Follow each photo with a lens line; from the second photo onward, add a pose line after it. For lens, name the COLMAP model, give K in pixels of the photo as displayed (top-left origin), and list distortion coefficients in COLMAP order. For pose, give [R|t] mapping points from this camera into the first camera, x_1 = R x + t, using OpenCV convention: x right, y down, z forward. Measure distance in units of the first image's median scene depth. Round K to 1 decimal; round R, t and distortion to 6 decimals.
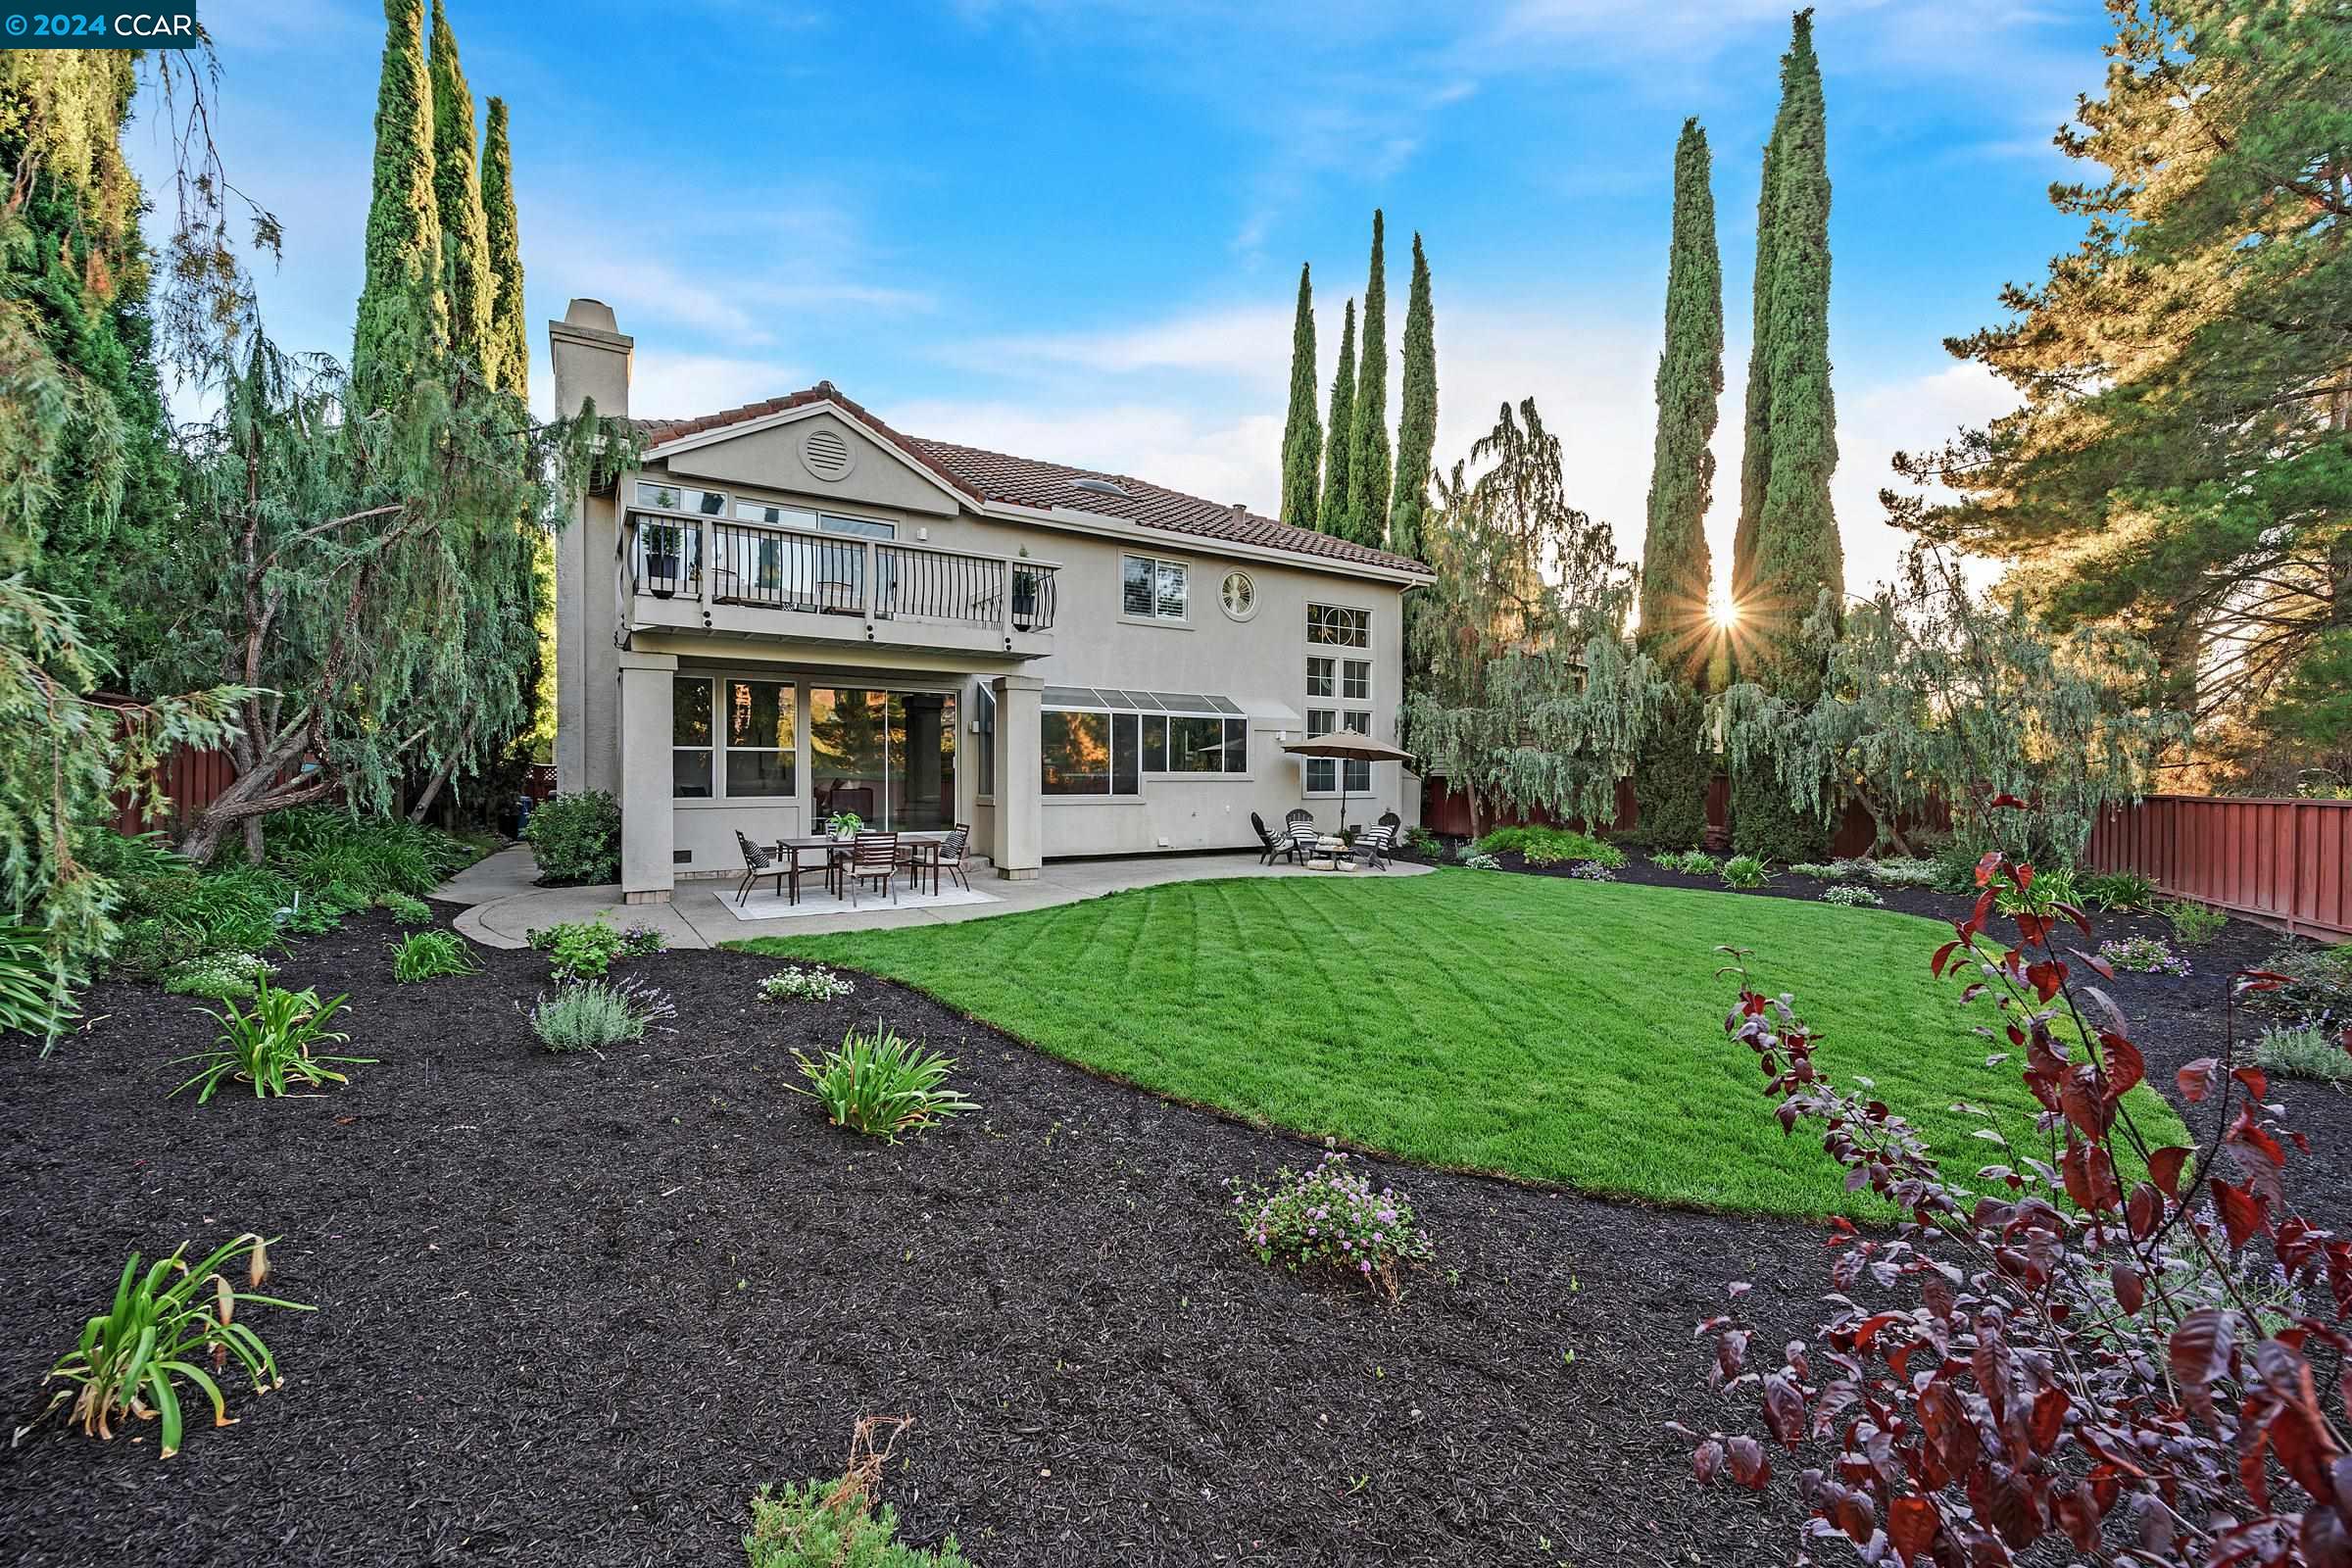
lens RADIAL K [[927.1, 0, 1184.8], [0, 927.1, 785.0], [0, 0, 1]] dist [-0.007457, 0.001828]
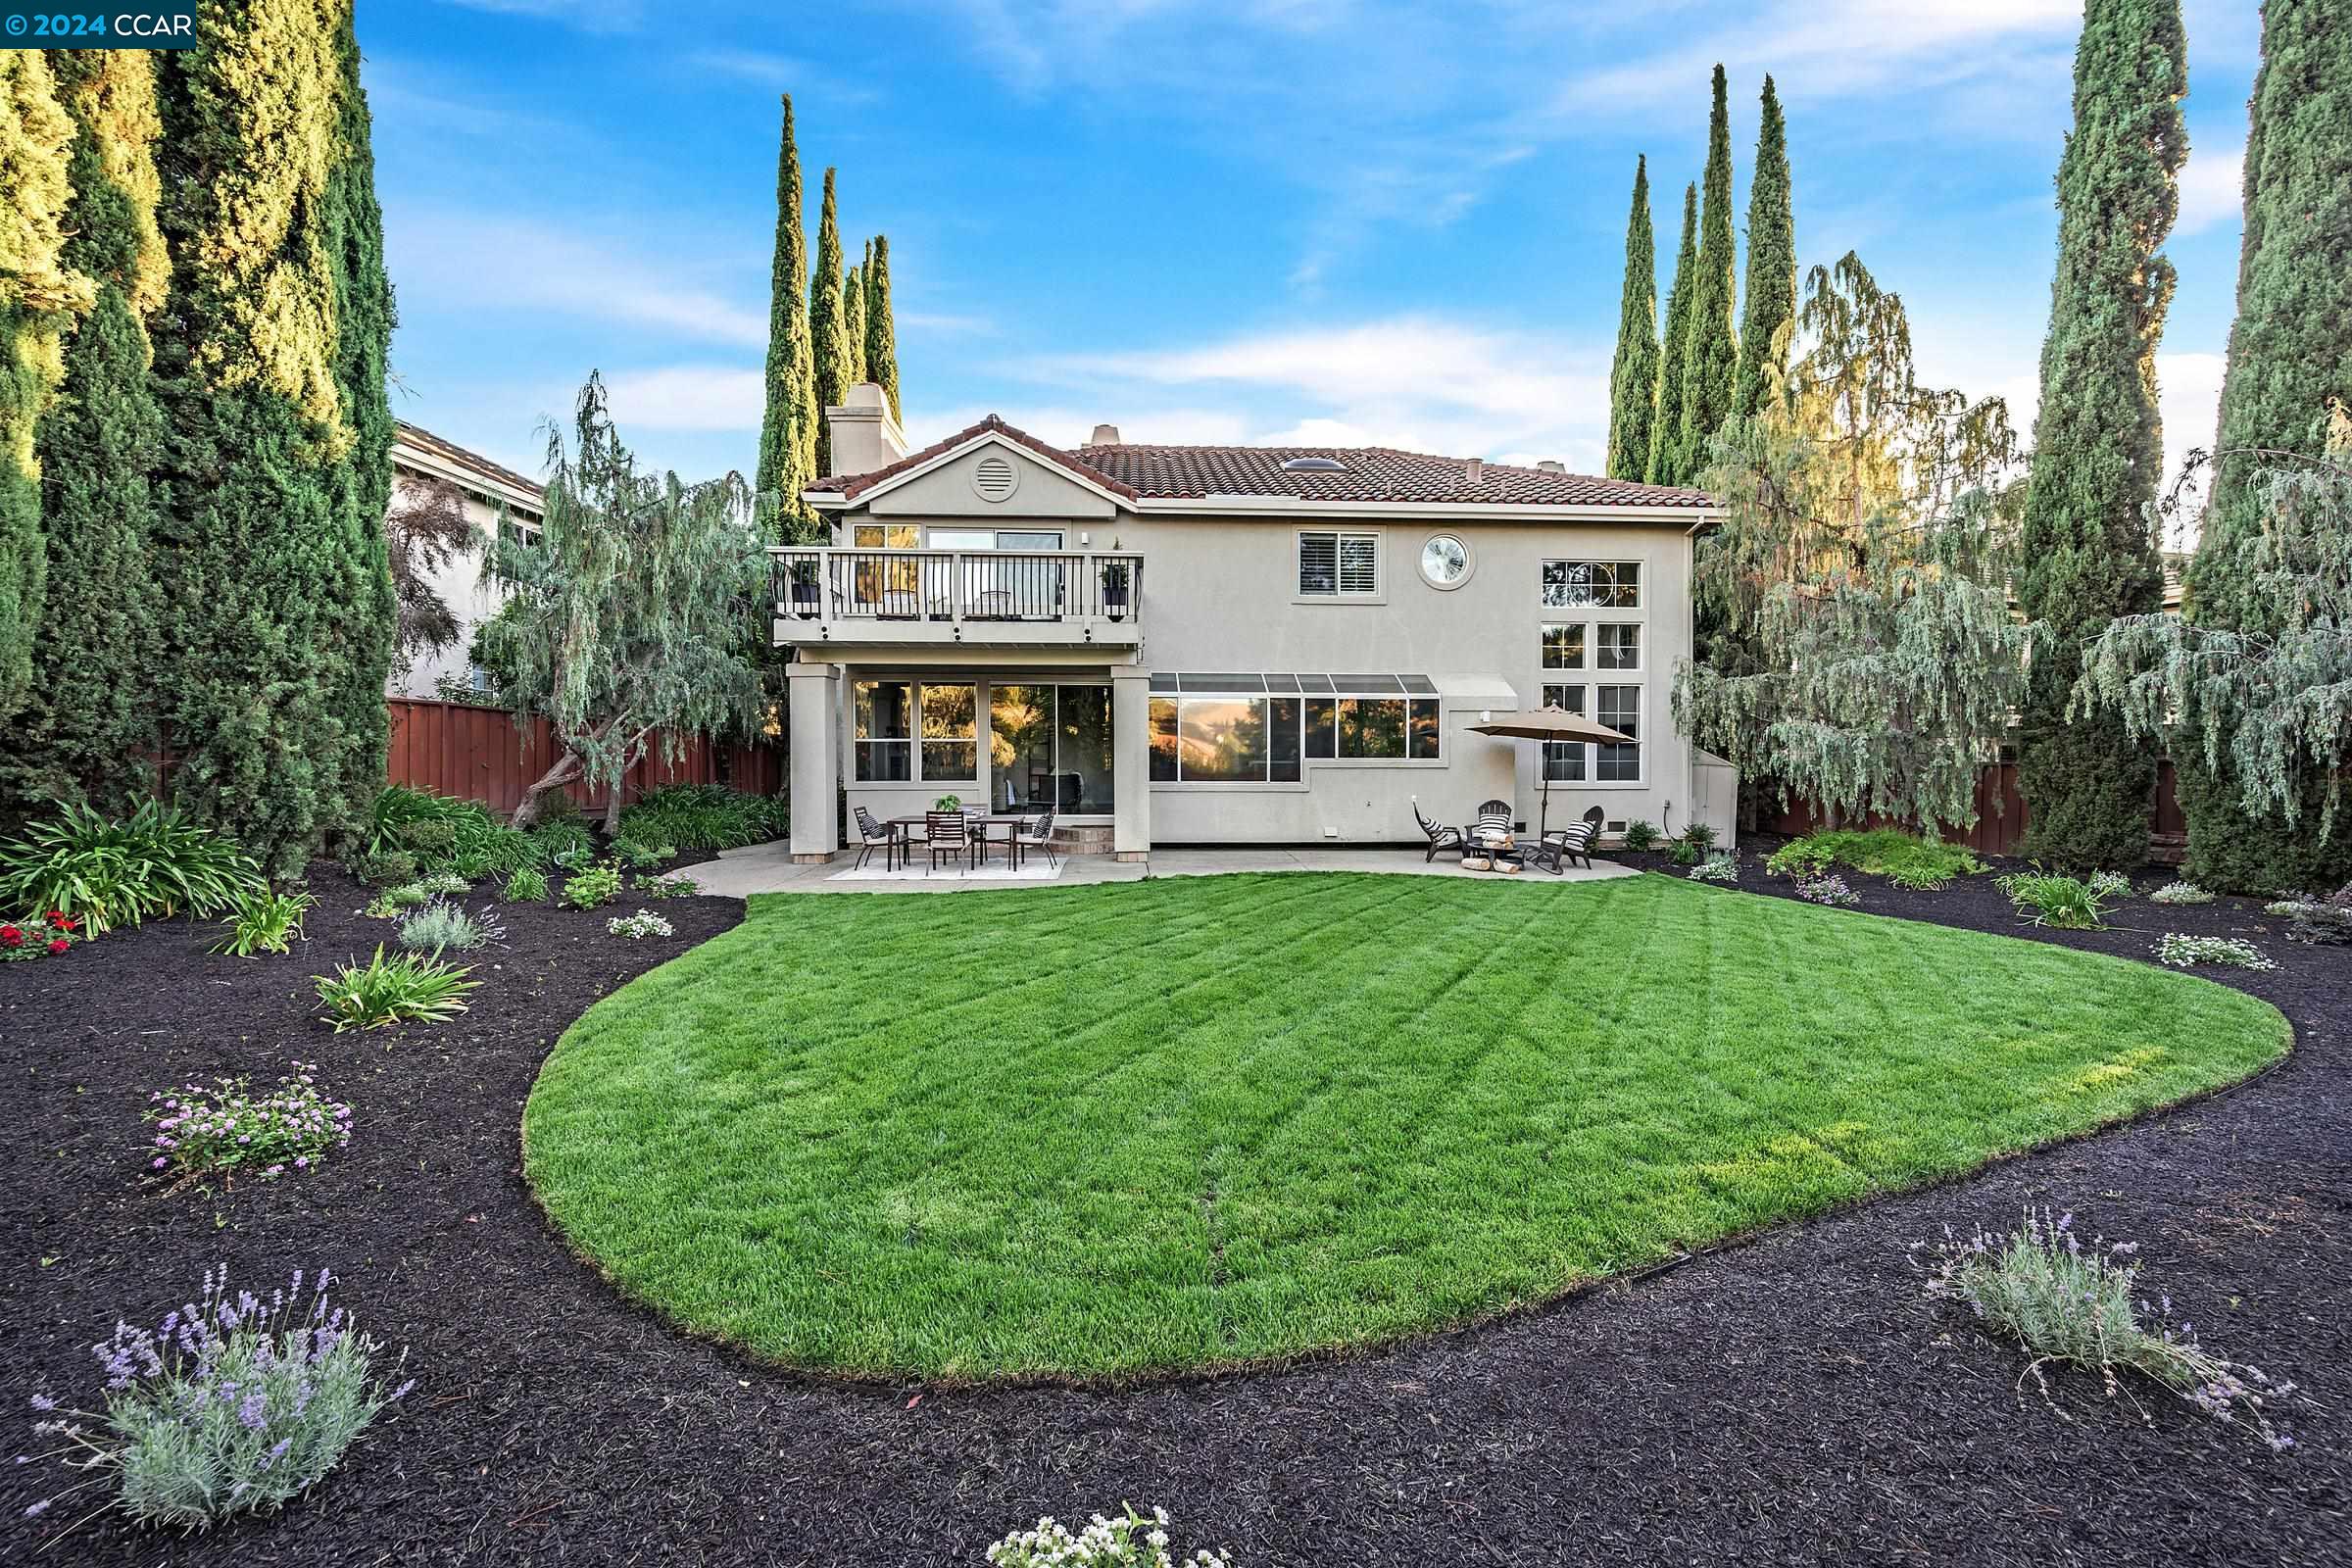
lens RADIAL K [[927.1, 0, 1177.3], [0, 927.1, 780.4], [0, 0, 1]] dist [-0.007457, 0.001828]
pose [[0.871026, 0.004783, -0.491214, 0.291014], [-0.003529, 0.999988, 0.003479, 0.005520], [0.491225, -0.001297, 0.871032, 0.098049]]
